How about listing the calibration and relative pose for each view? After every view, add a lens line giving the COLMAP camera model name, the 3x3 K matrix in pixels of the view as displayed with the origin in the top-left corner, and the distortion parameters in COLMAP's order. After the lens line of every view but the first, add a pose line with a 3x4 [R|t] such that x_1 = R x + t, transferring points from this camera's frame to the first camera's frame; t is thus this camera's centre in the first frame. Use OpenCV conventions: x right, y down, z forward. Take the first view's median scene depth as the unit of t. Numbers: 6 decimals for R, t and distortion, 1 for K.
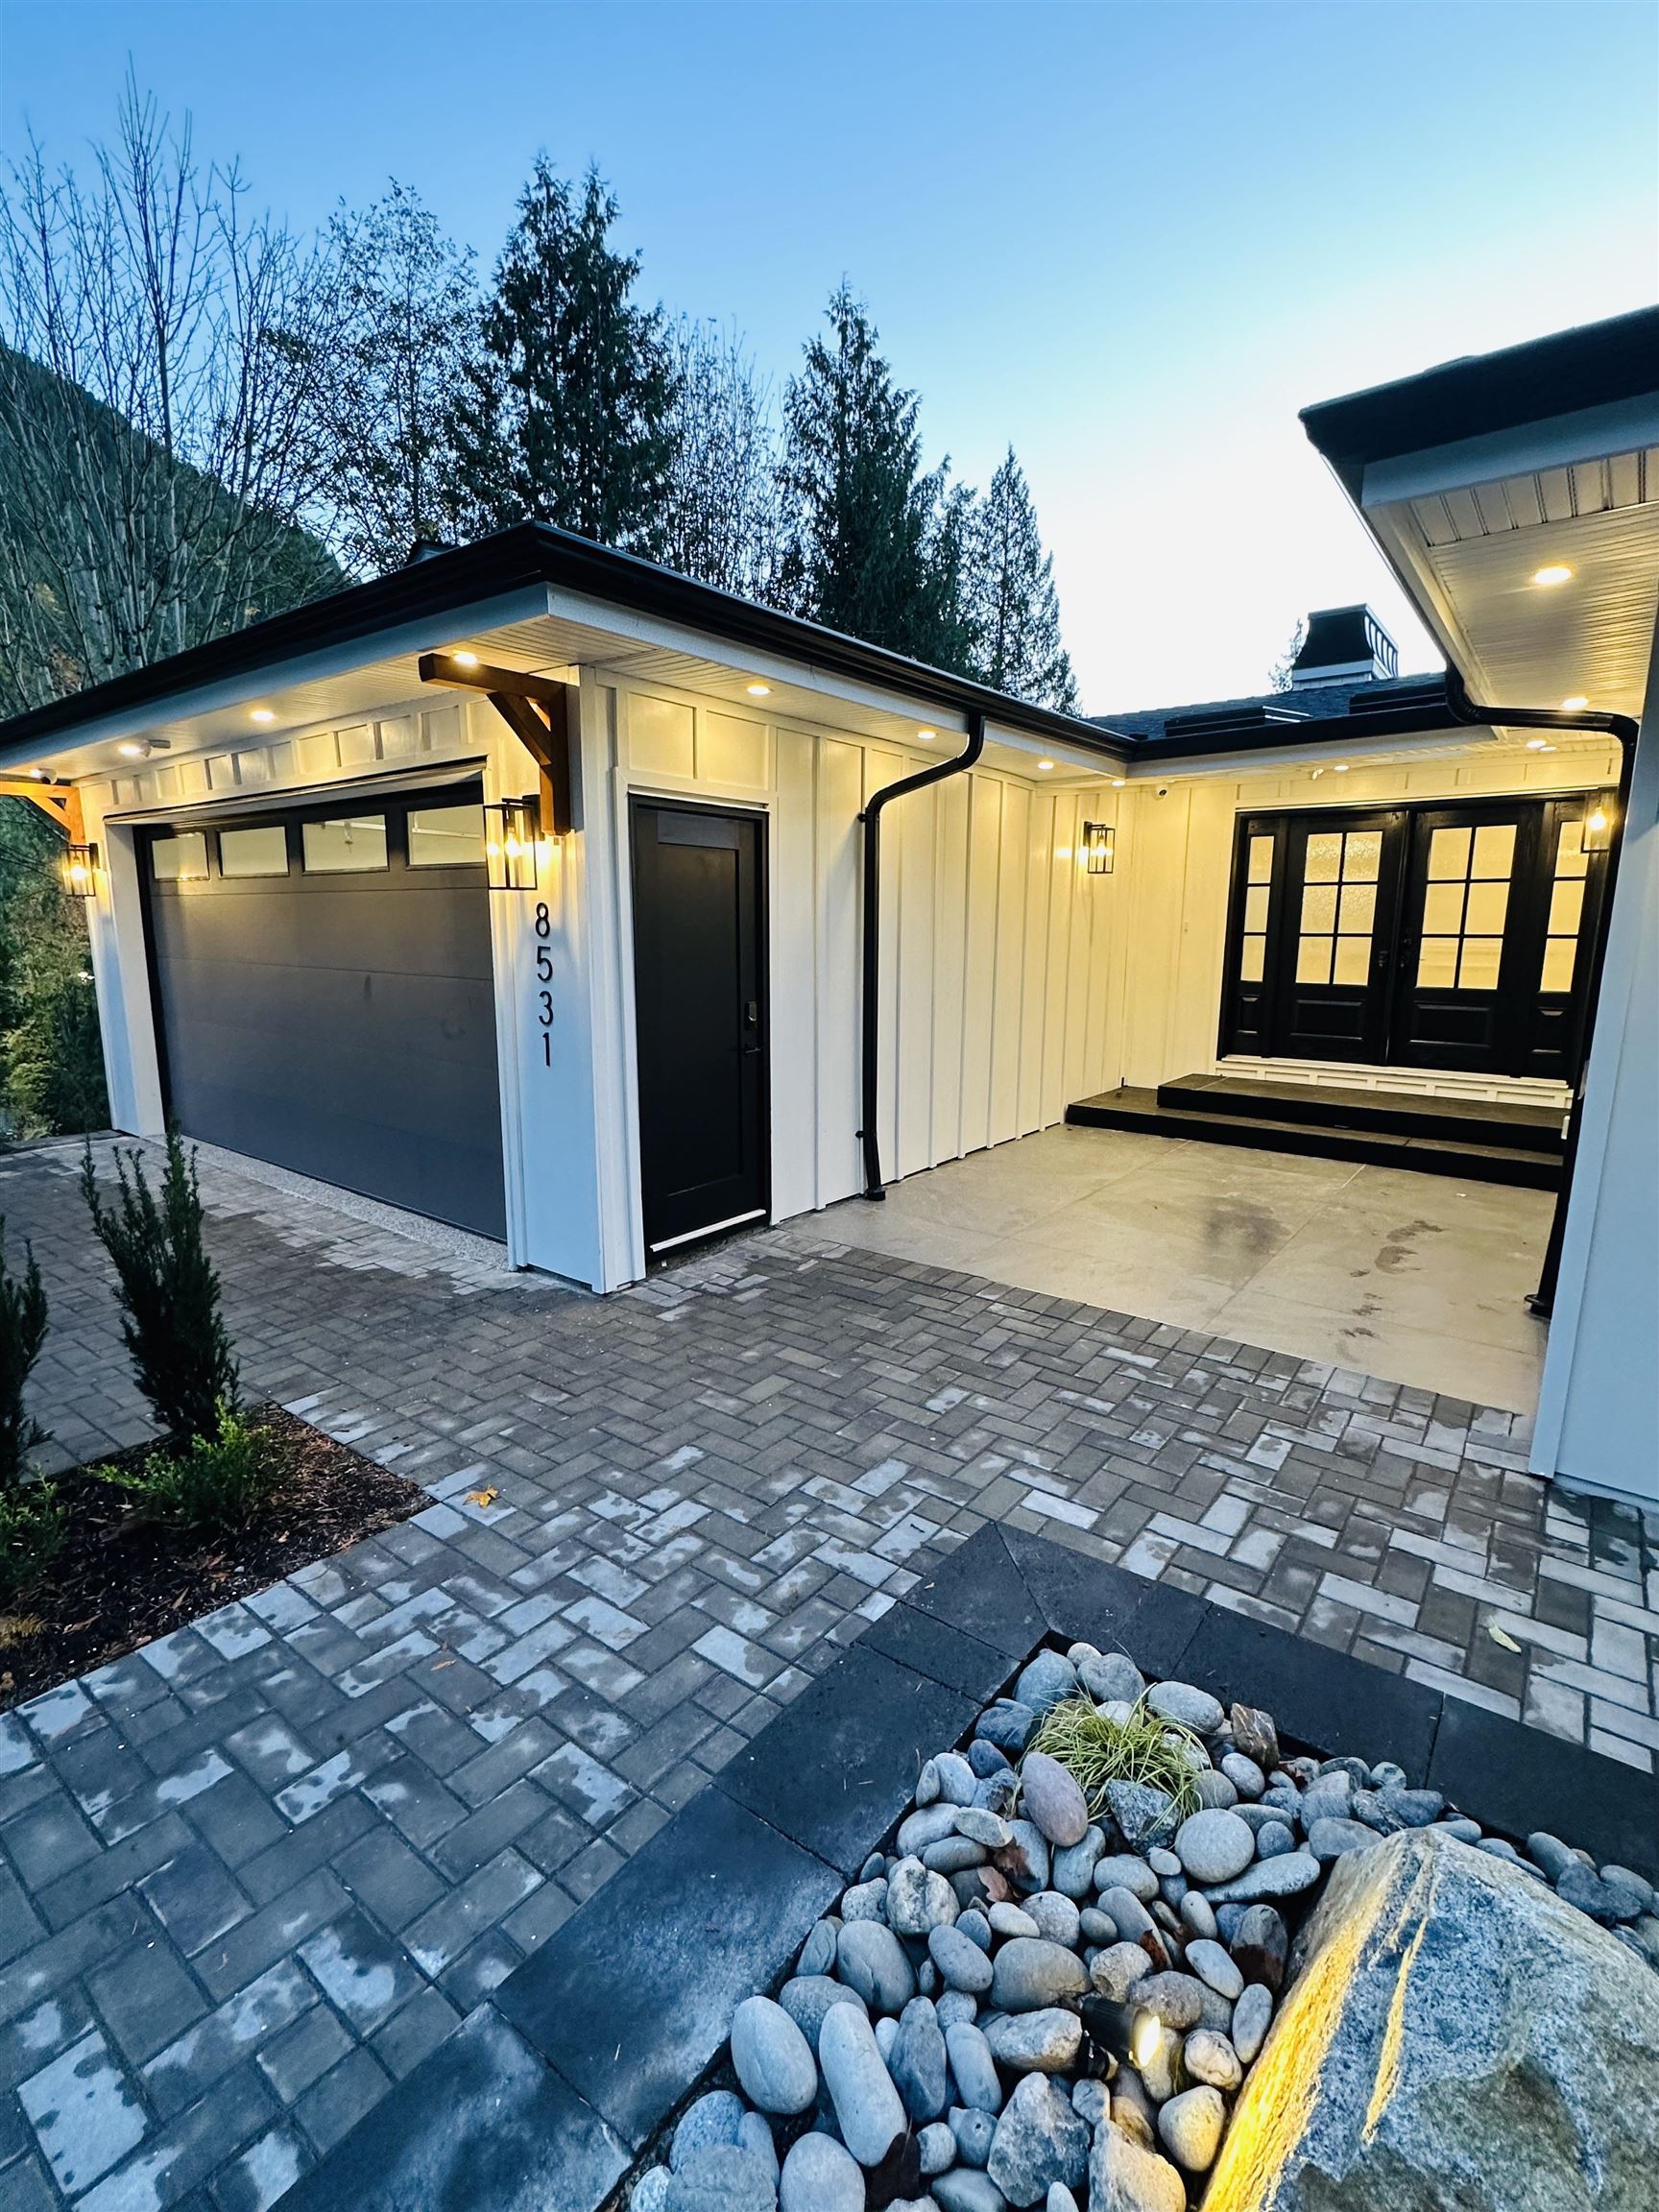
lens RADIAL K [[998.2, 0, 834.9], [0, 998.2, 1101.0], [0, 0, 1]] dist [-0.002274, 0.000311]
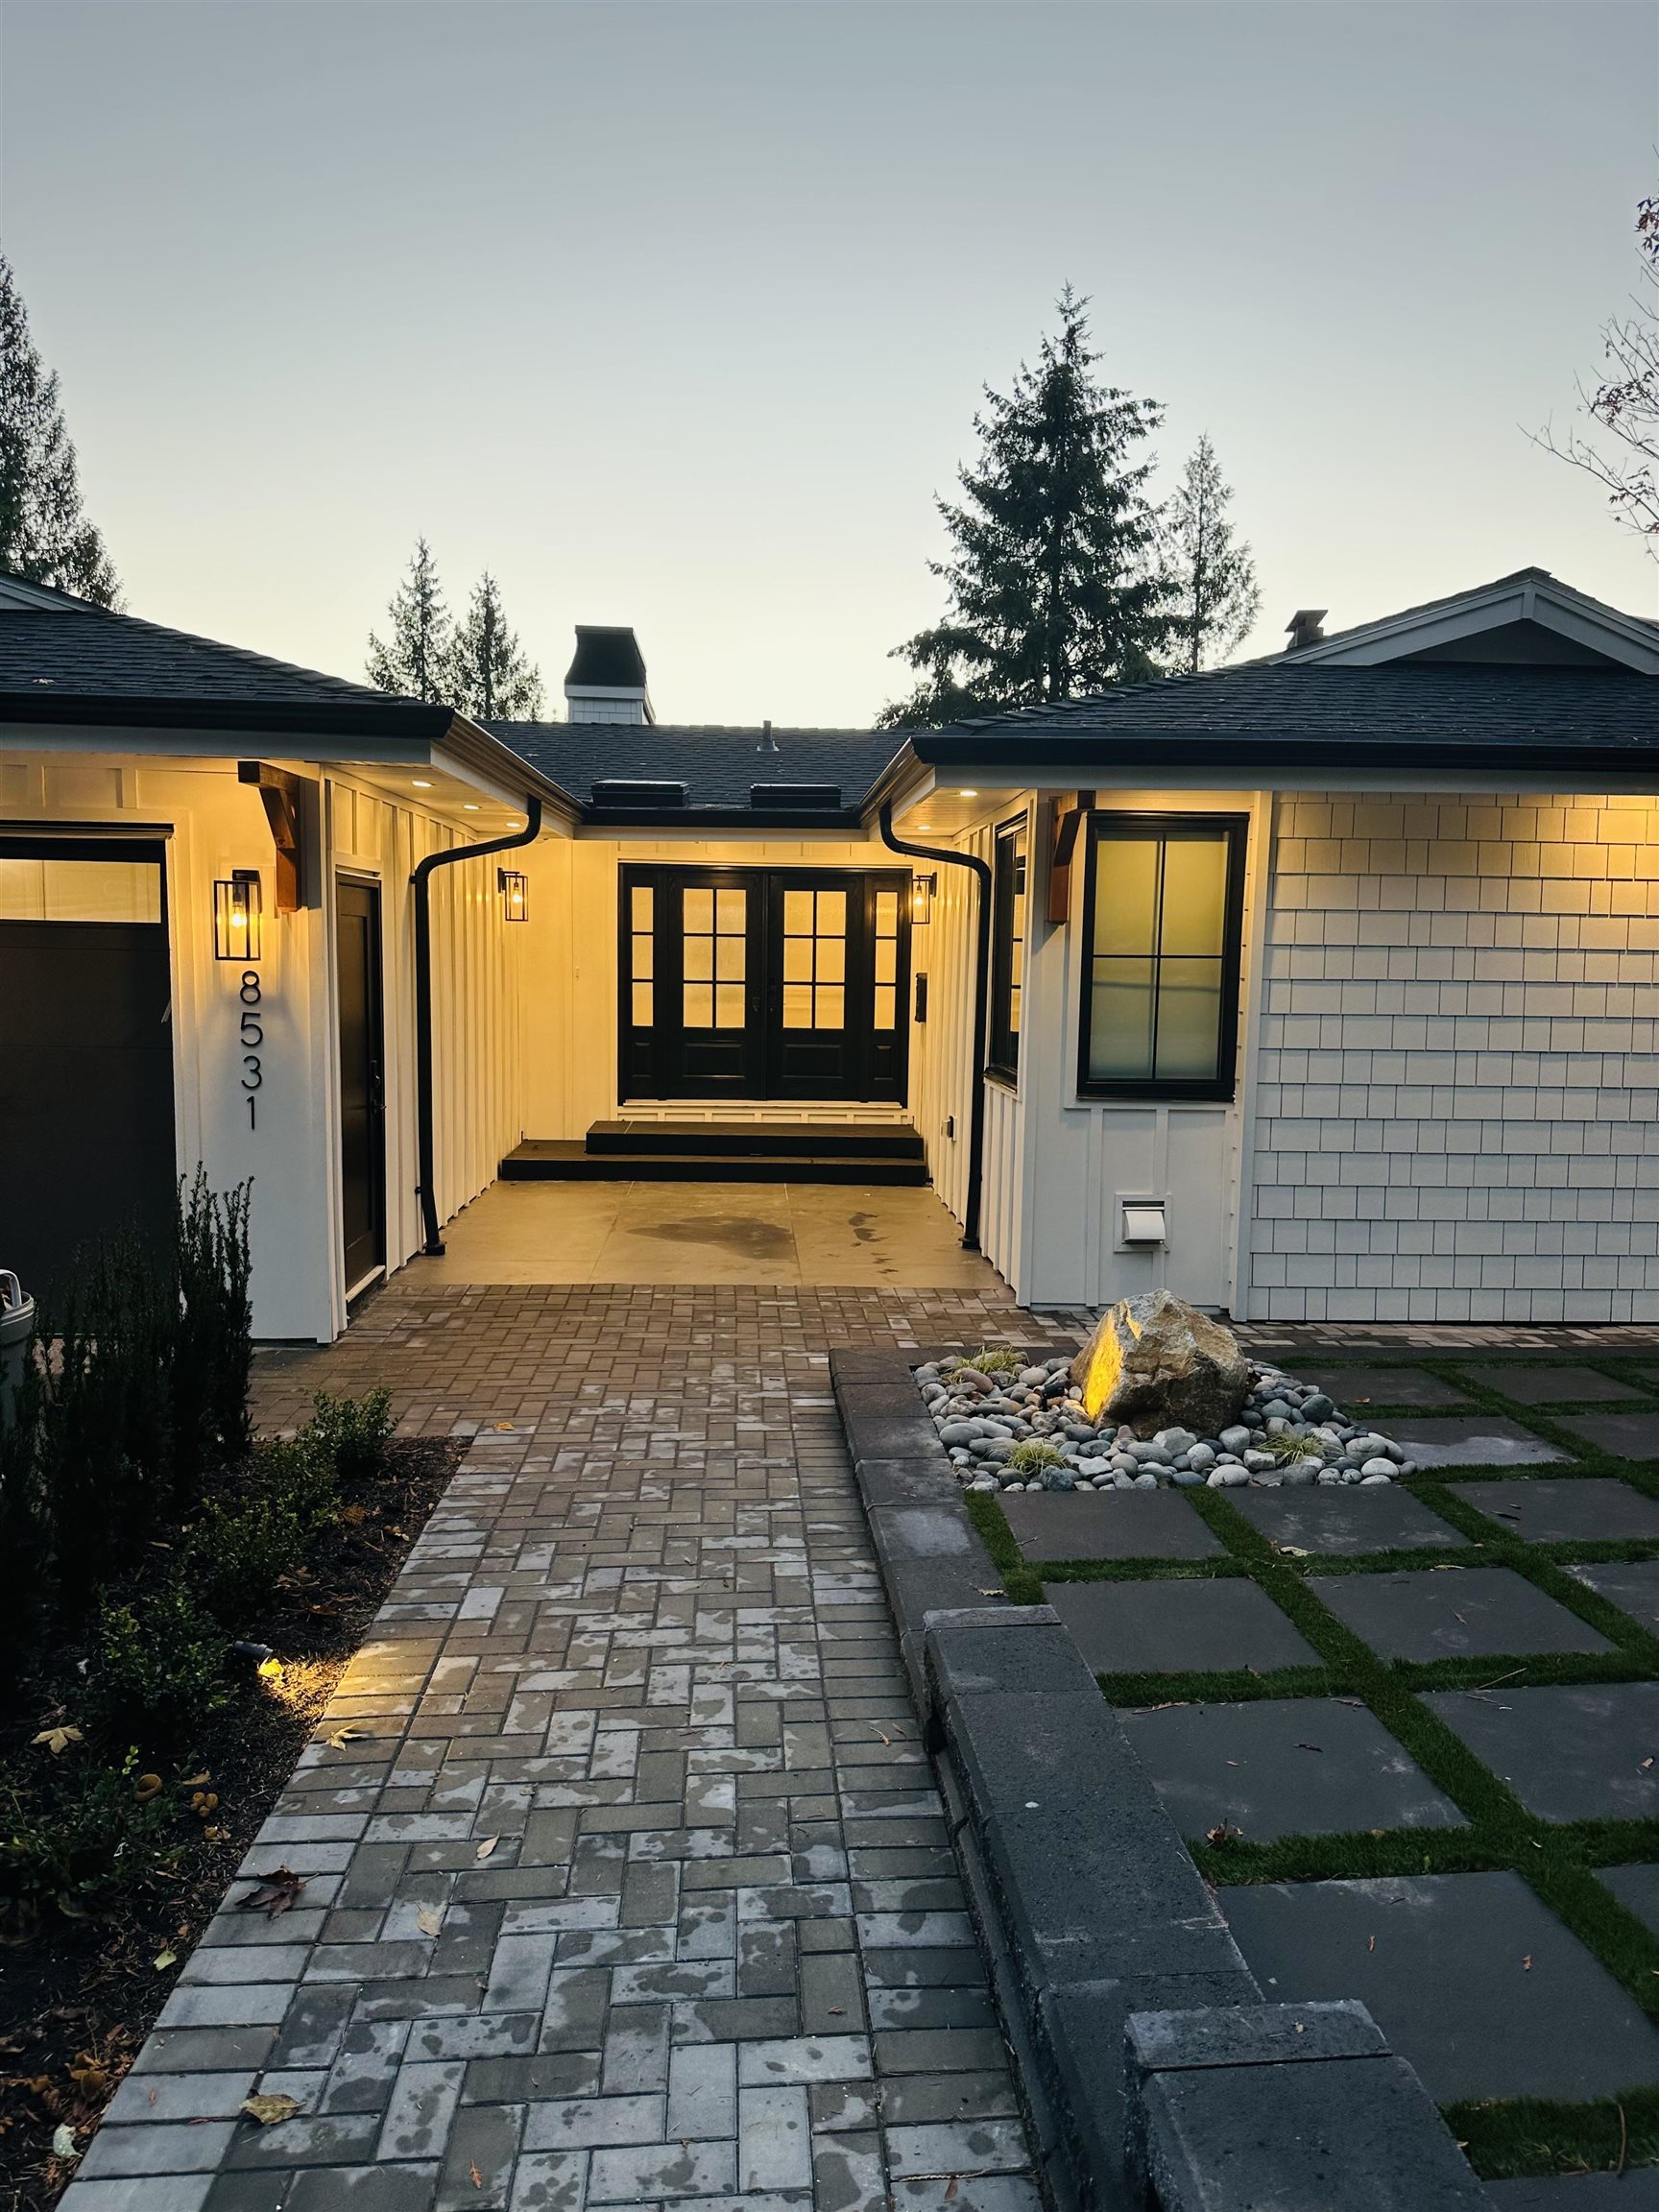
lens RADIAL K [[1531.0, 0, 831.8], [0, 1531.0, 1107.2], [0, 0, 1]] dist [0.052830, -0.001842]
pose [[0.757571, -0.059087, 0.650073, -0.853017], [0.100587, 0.994567, -0.026821, 0.043694], [-0.644956, 0.085708, 0.759398, -0.573343]]
